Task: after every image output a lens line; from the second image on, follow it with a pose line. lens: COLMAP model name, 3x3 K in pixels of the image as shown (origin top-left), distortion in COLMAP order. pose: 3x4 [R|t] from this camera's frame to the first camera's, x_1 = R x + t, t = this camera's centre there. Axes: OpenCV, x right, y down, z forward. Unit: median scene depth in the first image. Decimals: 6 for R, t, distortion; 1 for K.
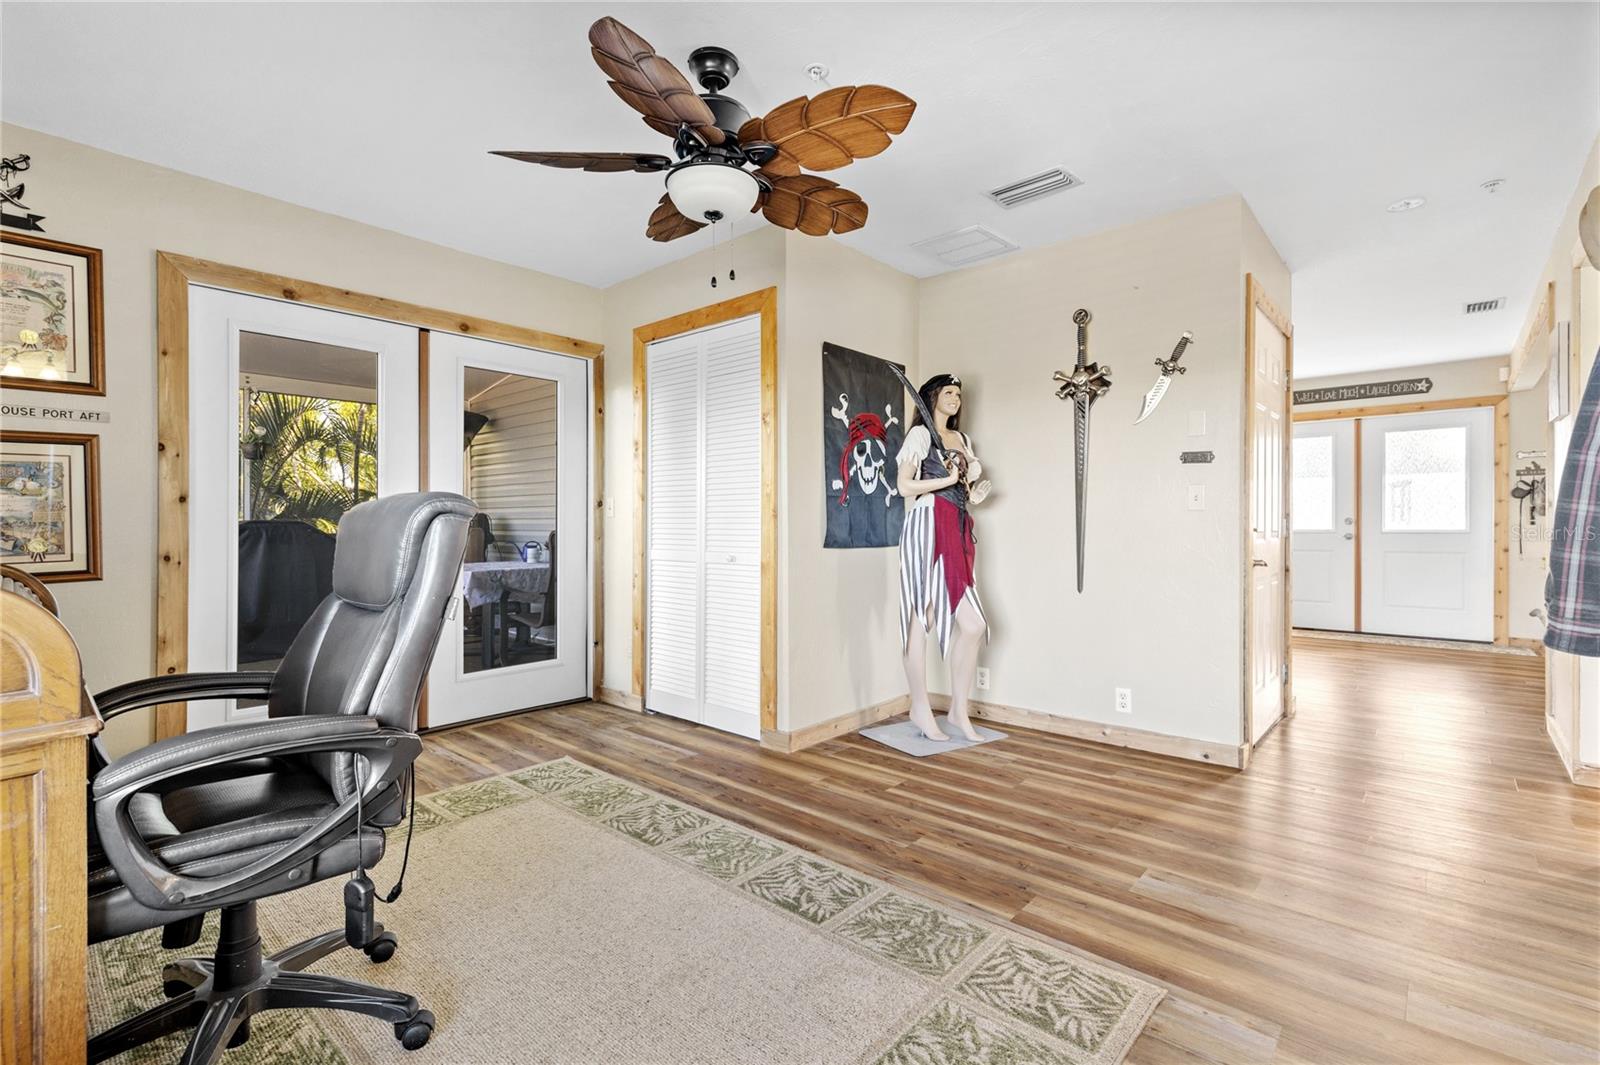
lens RADIAL K [[726.5, 0, 805.0], [0, 726.5, 529.7], [0, 0, 1]] dist [0.009541, -0.001974]
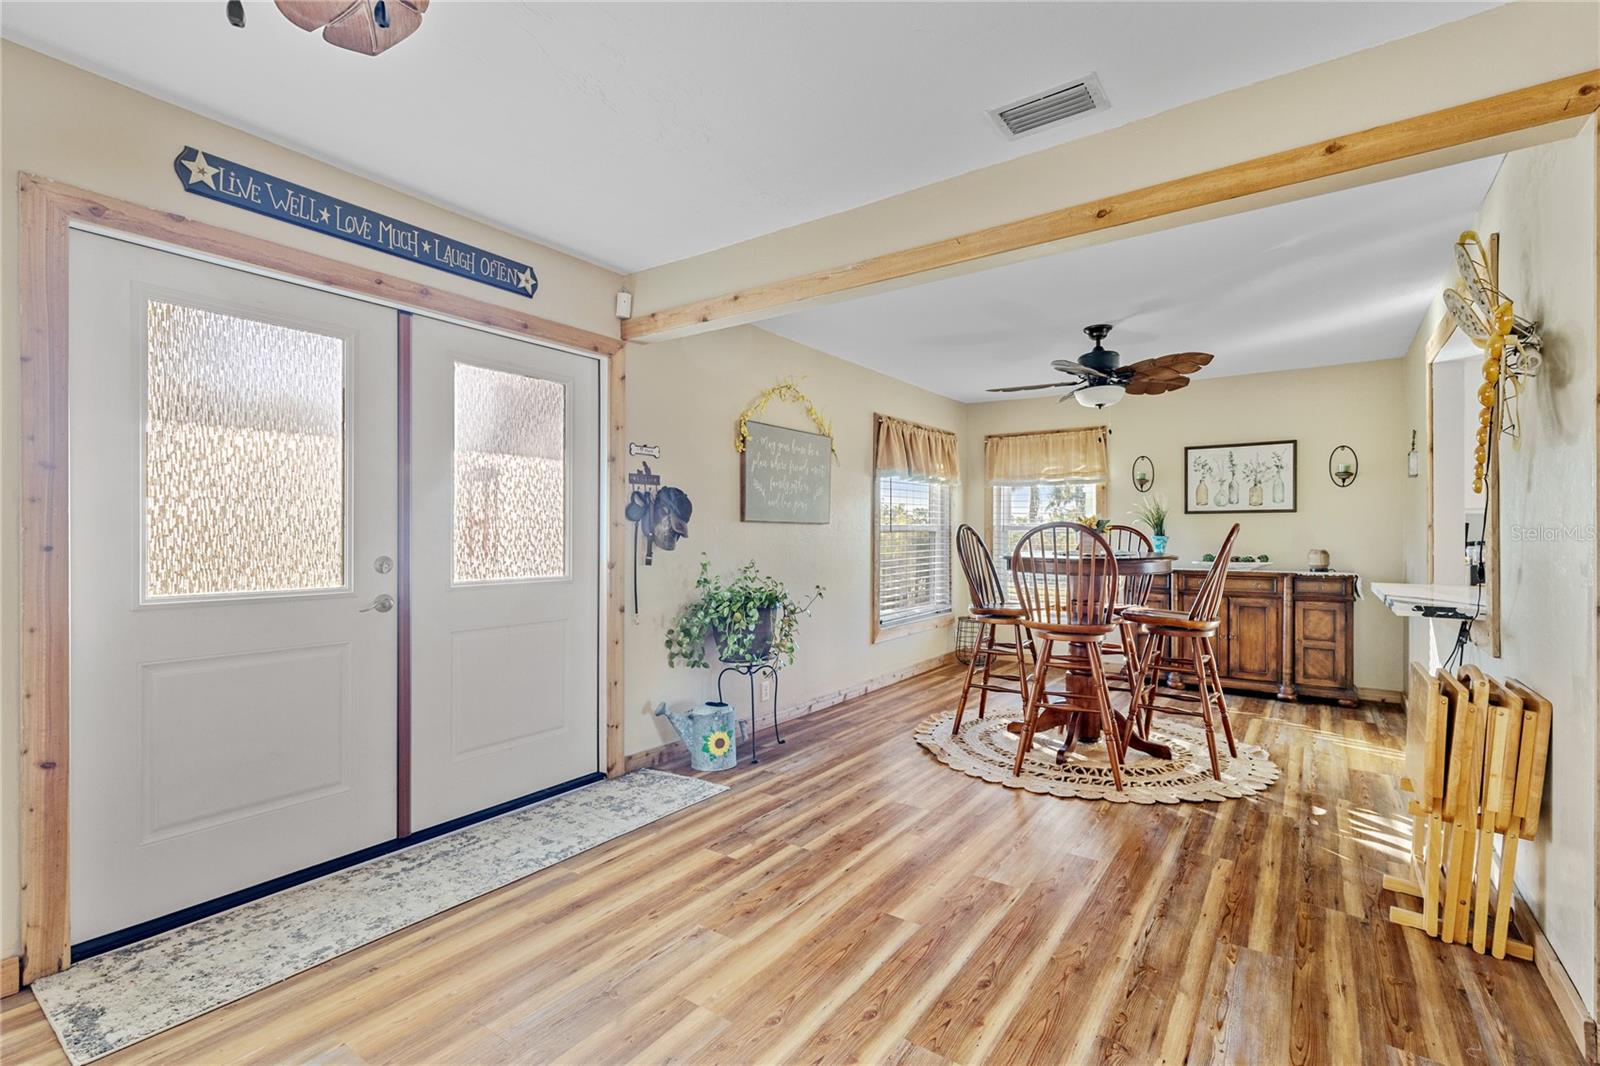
lens RADIAL K [[726.5, 0, 796.4], [0, 726.5, 540.6], [0, 0, 1]] dist [0.009541, -0.001974]
pose [[-0.107829, -0.004106, 0.994161, 0.343042], [0.004065, 0.999981, 0.004571, -0.026816], [-0.994161, 0.004535, -0.107810, 0.860218]]
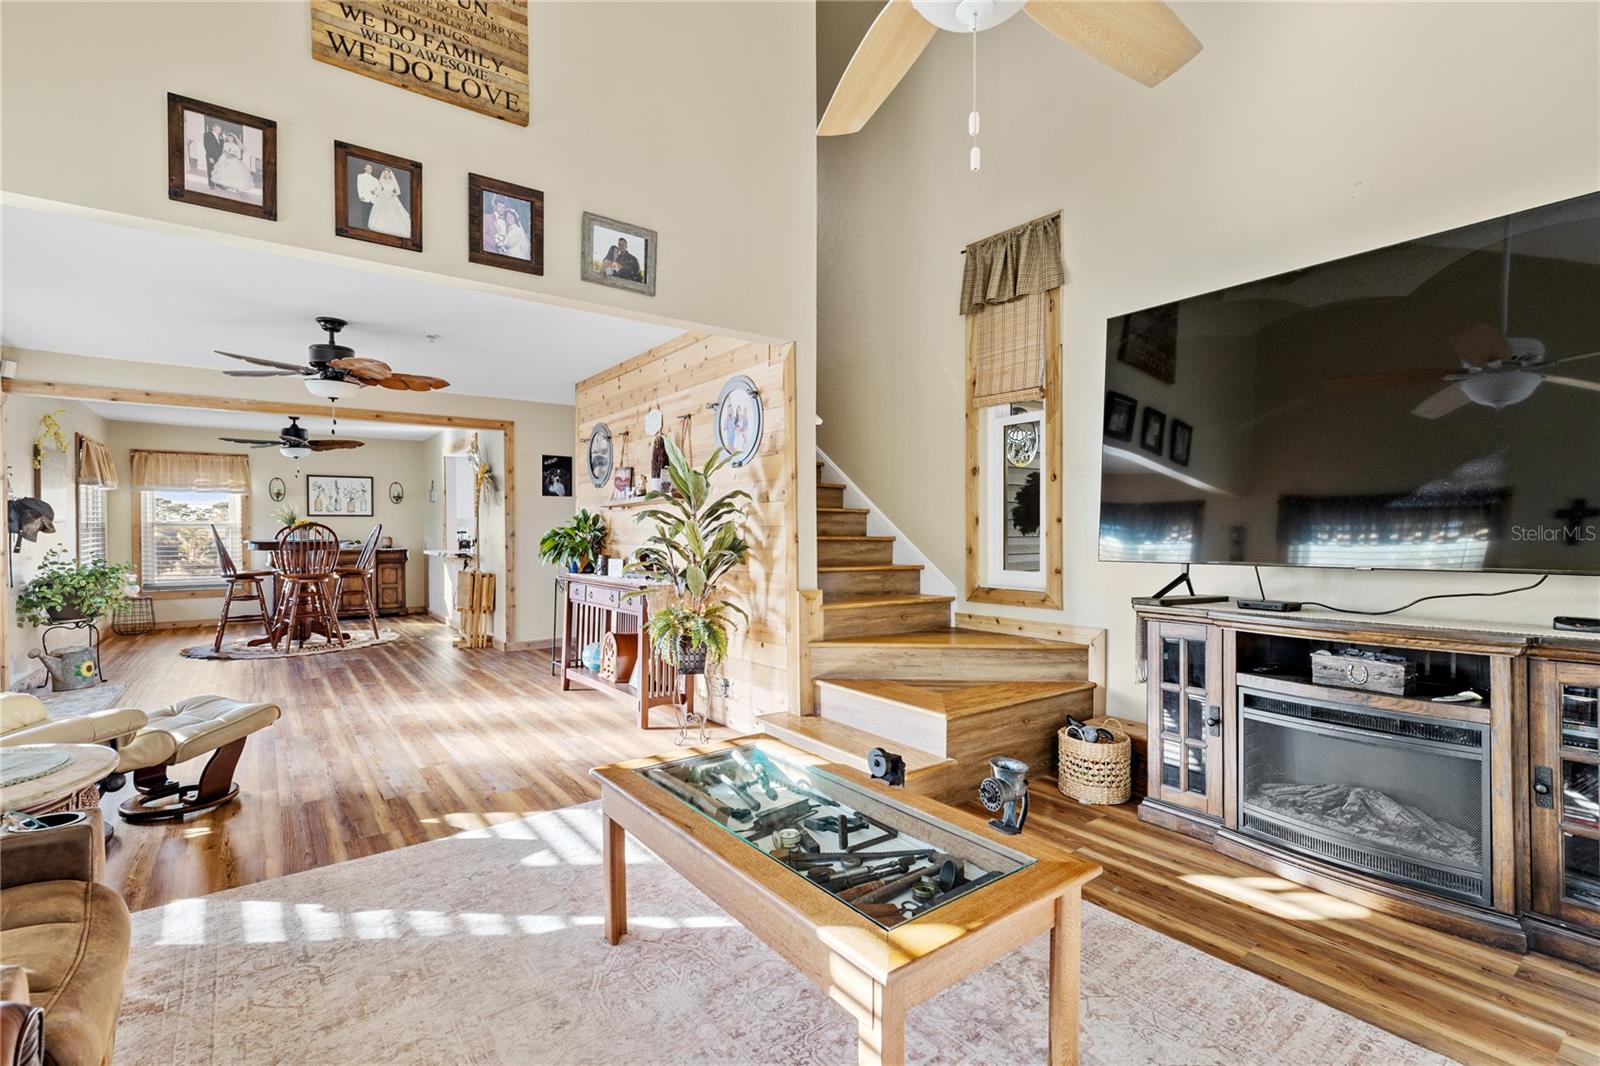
lens RADIAL K [[726.5, 0, 794.0], [0, 726.5, 532.7], [0, 0, 1]] dist [0.009541, -0.001974]
pose [[-0.977134, 0.004502, 0.212575, -0.068705], [0.007005, 0.999915, 0.011025, -0.030327], [-0.212507, 0.012262, -0.977083, 1.500507]]
